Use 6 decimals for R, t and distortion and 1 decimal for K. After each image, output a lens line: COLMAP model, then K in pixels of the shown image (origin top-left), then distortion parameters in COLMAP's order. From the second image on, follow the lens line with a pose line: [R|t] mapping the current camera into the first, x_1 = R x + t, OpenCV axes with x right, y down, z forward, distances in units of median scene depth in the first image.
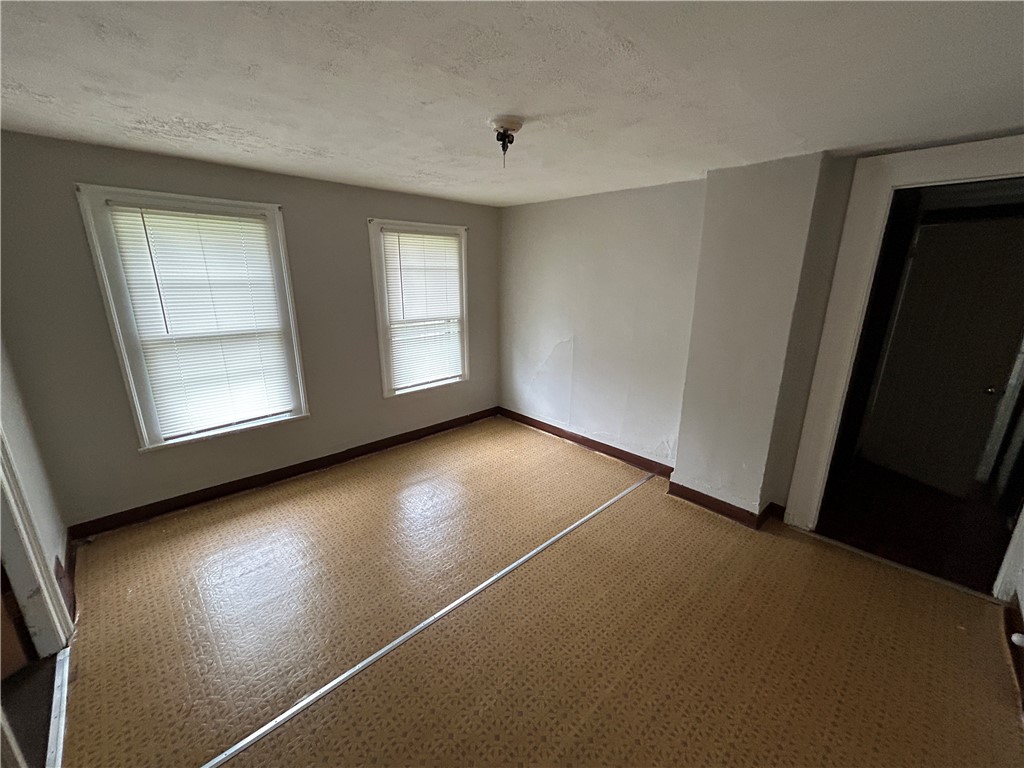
lens RADIAL K [[415.3, 0, 511.9], [0, 415.3, 385.4], [0, 0, 1]] dist [-0.004019, -0.000260]
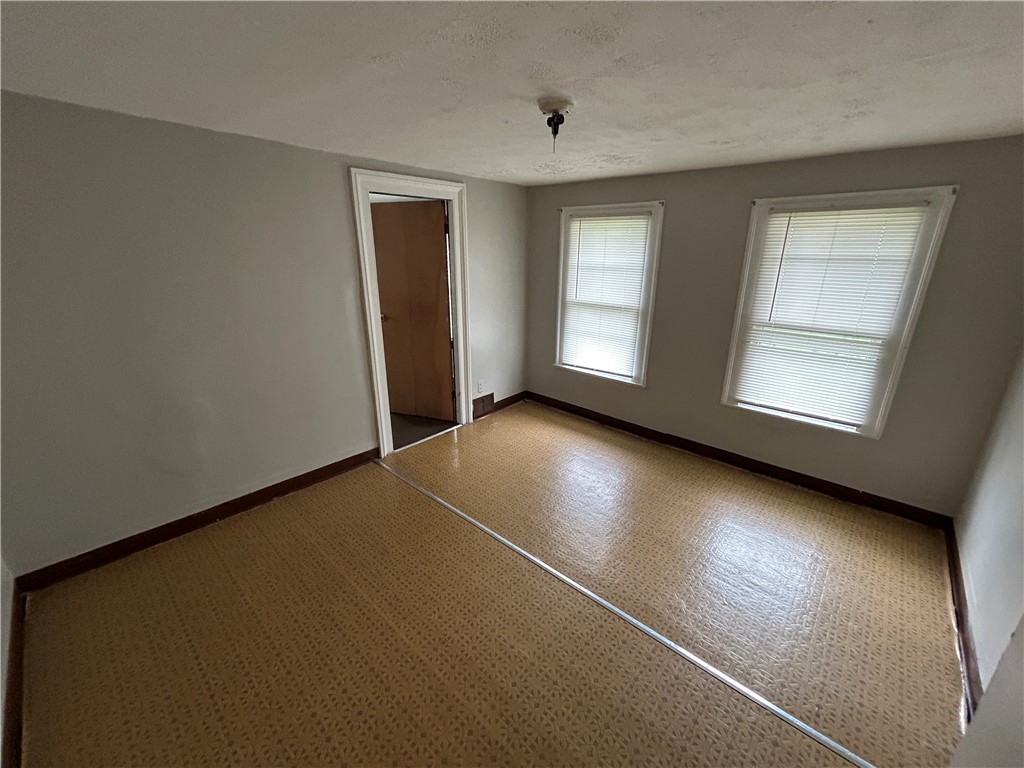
lens RADIAL K [[415.3, 0, 511.0], [0, 415.3, 386.8], [0, 0, 1]] dist [-0.004019, -0.000260]
pose [[0.062450, 0.304503, -0.950462, 0.579120], [-0.274555, 0.920820, 0.276967, -0.145854], [0.959541, 0.243658, 0.141108, 0.496441]]
